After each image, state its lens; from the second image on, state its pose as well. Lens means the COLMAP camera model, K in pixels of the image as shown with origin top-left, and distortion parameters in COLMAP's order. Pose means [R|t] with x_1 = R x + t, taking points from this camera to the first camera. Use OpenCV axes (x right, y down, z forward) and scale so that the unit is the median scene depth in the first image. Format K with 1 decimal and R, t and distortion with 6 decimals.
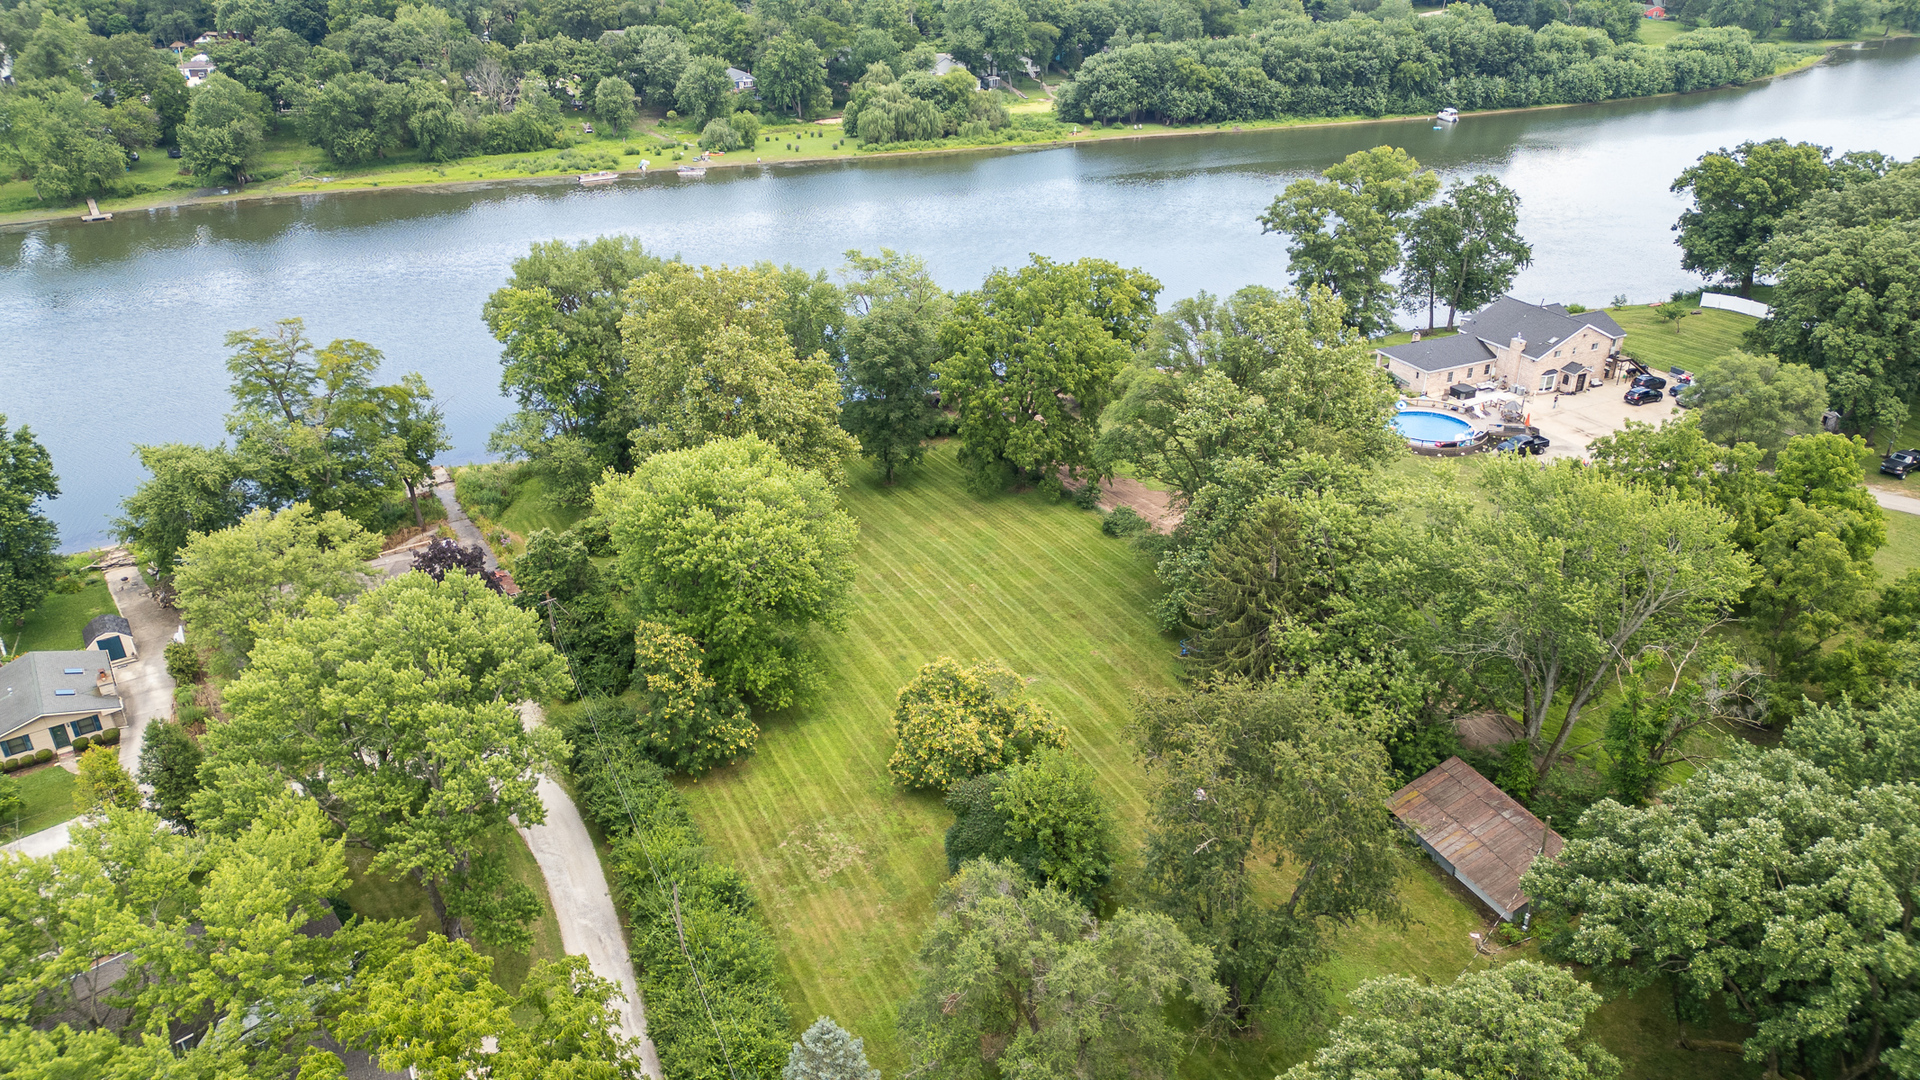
lens RADIAL K [[1335.3, 0, 953.8], [0, 1335.3, 534.2], [0, 0, 1]] dist [0.084239, -0.078887]
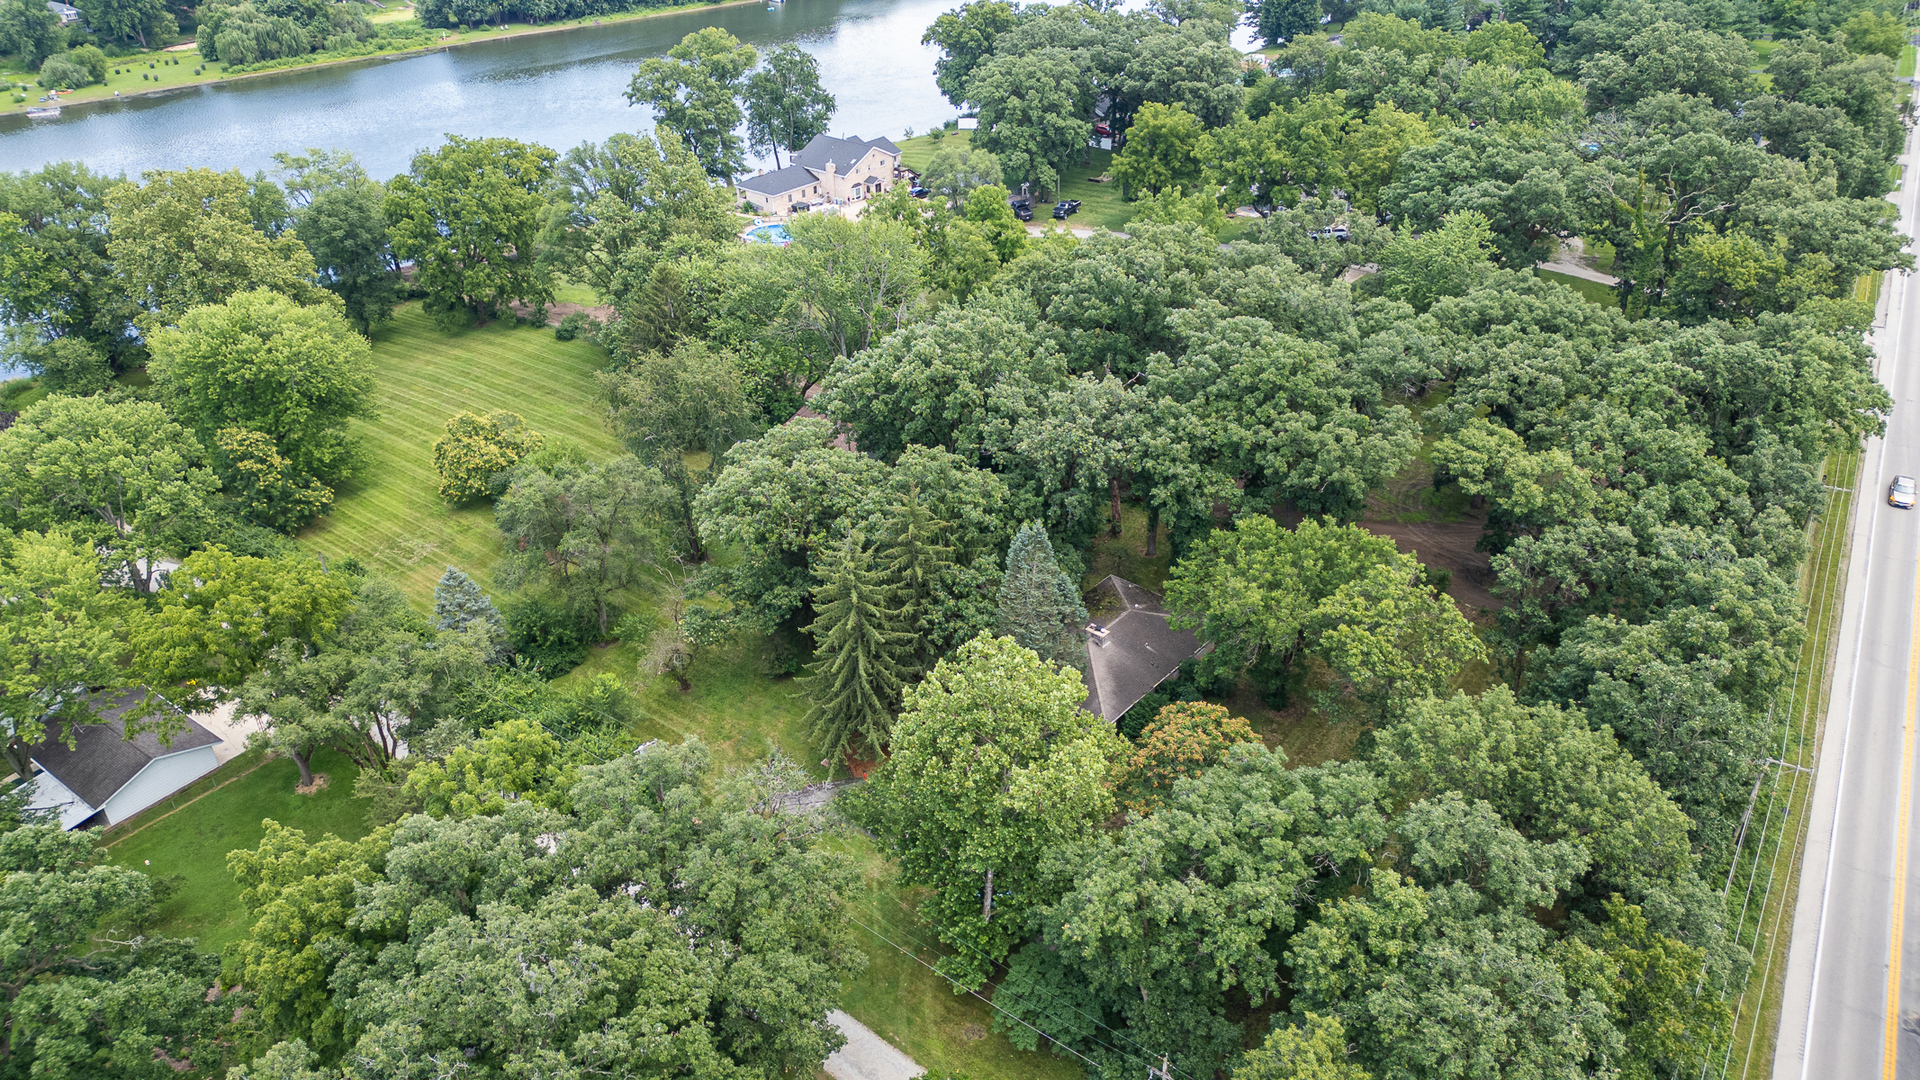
lens RADIAL K [[1335.3, 0, 953.8], [0, 1335.3, 534.2], [0, 0, 1]] dist [0.084239, -0.078887]
pose [[0.903886, -0.228099, 0.361885, -0.048874], [0.201882, 0.973299, 0.109235, 0.098197], [-0.377139, -0.025678, 0.925800, -0.320488]]
